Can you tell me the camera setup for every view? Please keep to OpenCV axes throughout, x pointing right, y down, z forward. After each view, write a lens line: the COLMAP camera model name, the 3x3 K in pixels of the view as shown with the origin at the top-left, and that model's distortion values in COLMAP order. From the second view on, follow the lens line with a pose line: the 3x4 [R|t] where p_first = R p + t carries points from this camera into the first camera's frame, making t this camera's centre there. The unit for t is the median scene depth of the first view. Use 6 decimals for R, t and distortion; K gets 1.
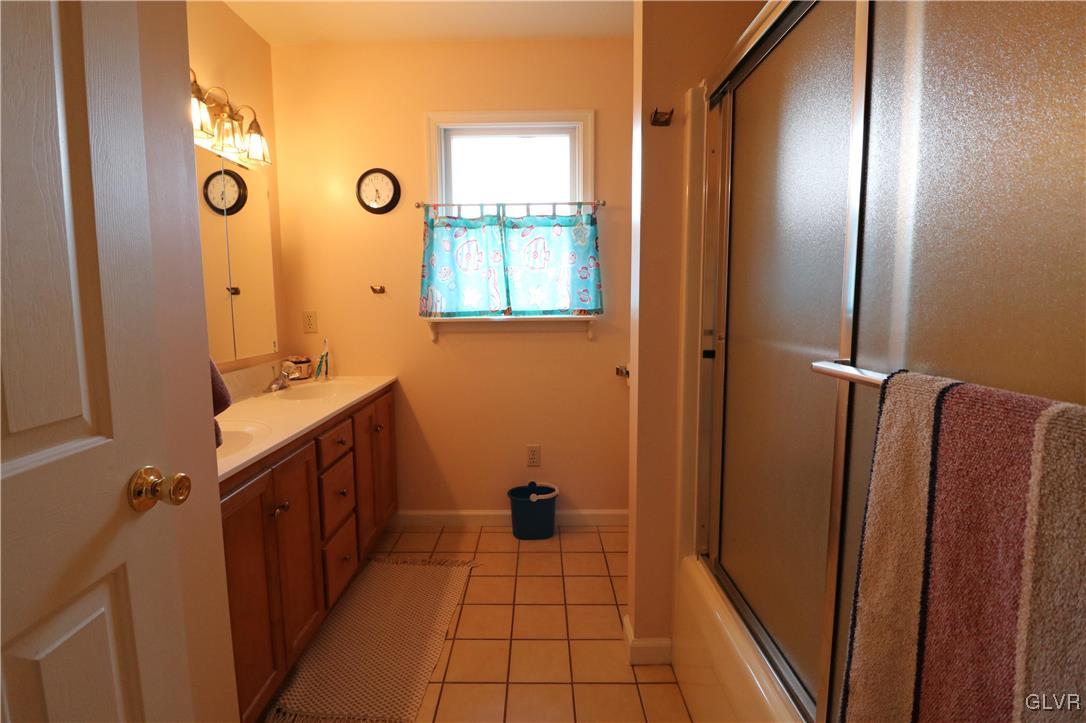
lens RADIAL K [[507.6, 0, 540.0], [0, 507.6, 350.2], [0, 0, 1]] dist [0.001636, -0.007425]
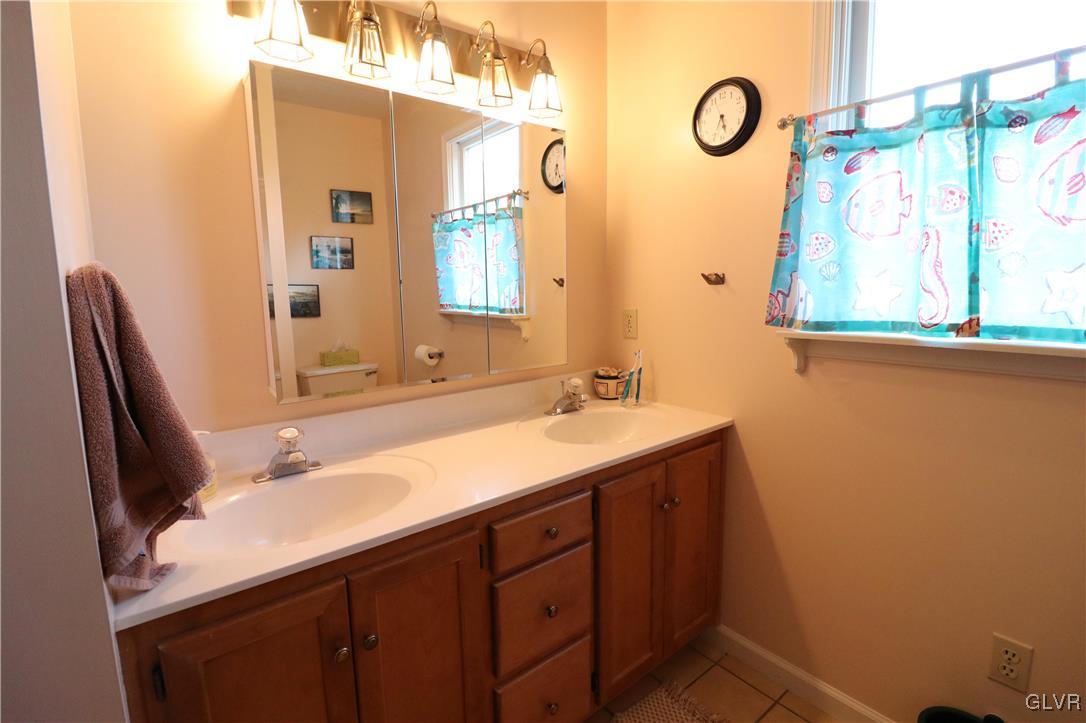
lens RADIAL K [[507.6, 0, 540.0], [0, 507.6, 350.2], [0, 0, 1]] dist [0.001636, -0.007425]
pose [[0.619530, 0.098743, -0.778738, 0.048415], [-0.065903, 0.995097, 0.073748, -0.064924], [0.782202, 0.005632, 0.623000, 0.450959]]
